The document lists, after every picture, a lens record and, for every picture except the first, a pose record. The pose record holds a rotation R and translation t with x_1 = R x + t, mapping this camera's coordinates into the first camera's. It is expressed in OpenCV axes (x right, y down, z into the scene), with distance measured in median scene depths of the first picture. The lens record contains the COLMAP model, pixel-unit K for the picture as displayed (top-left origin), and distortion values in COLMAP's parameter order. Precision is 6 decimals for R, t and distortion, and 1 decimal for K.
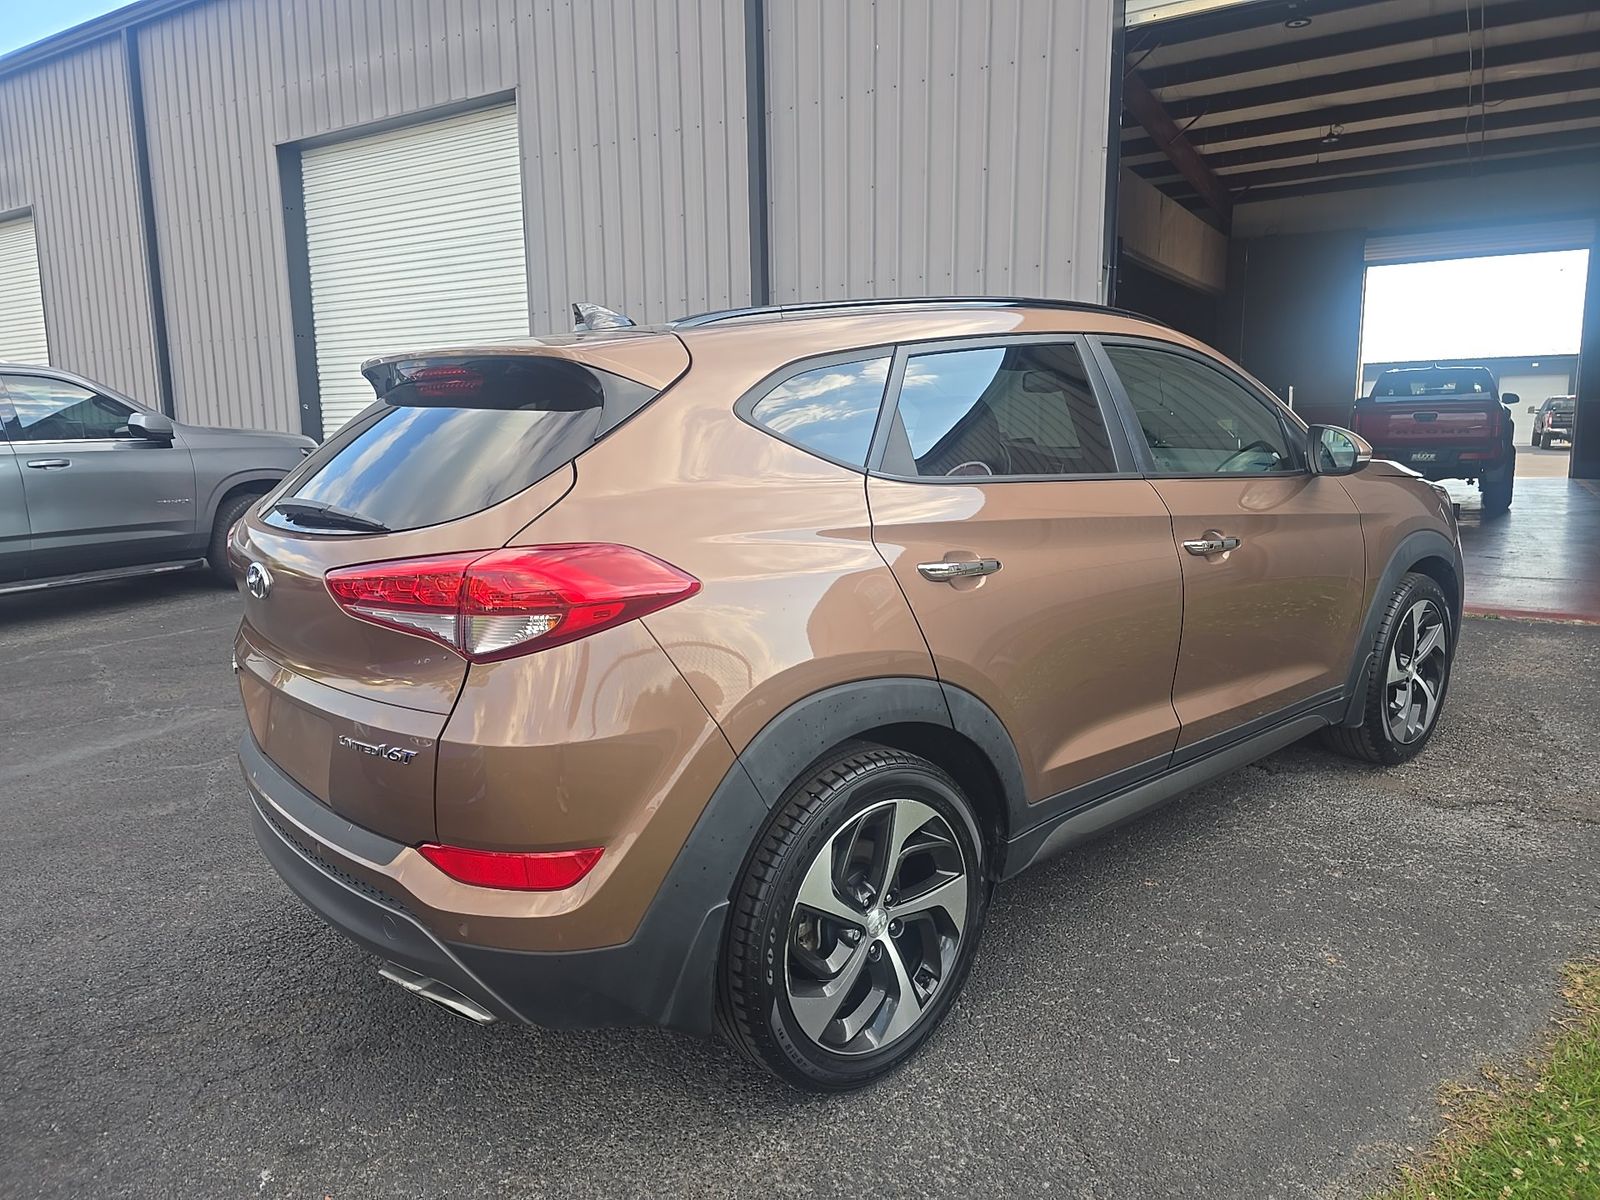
lens RADIAL K [[1096.9, 0, 800.0], [0, 1096.9, 600.0], [0, 0, 1]] dist [0.002344, -0.002051]
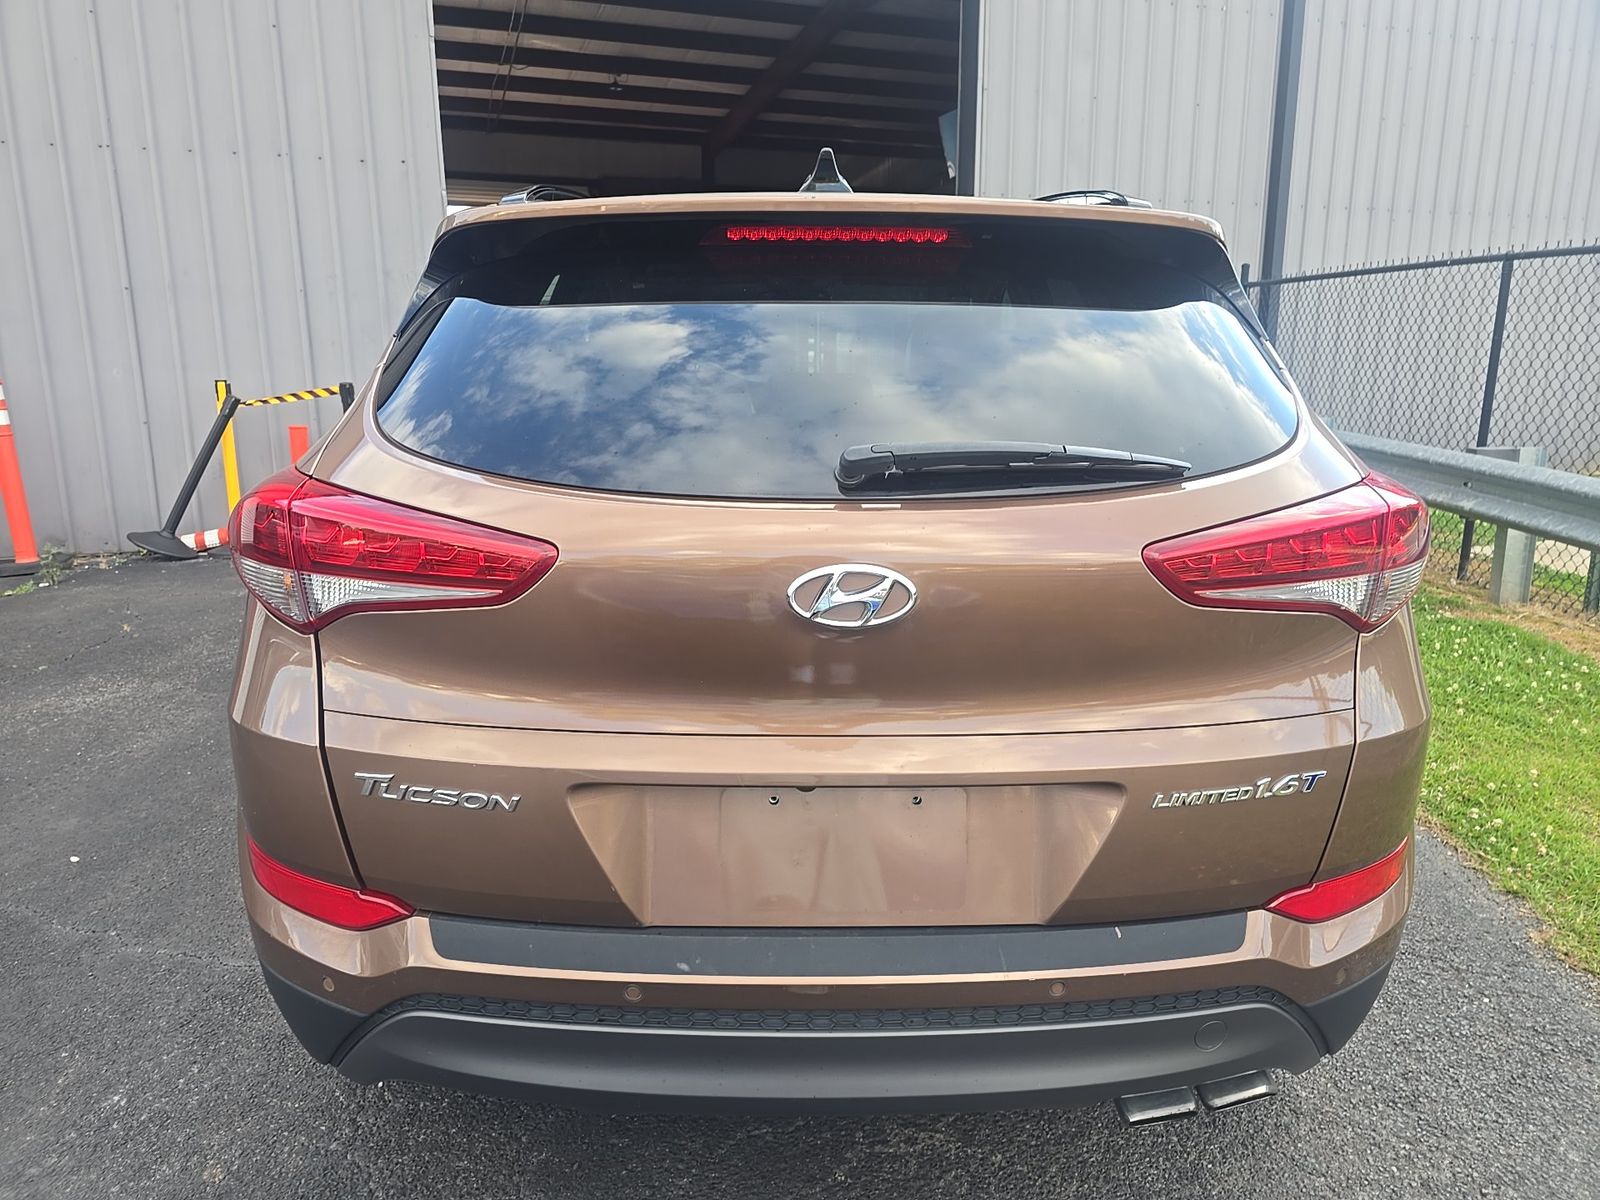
lens RADIAL K [[1063.5, 0, 800.0], [0, 1063.5, 600.0], [0, 0, 1]] dist [0.001917, -0.000150]
pose [[0.618480, -0.161196, 0.769090, -1.020357], [0.108283, 0.986880, 0.119764, -0.090094], [-0.778304, 0.009208, 0.627820, 0.768310]]
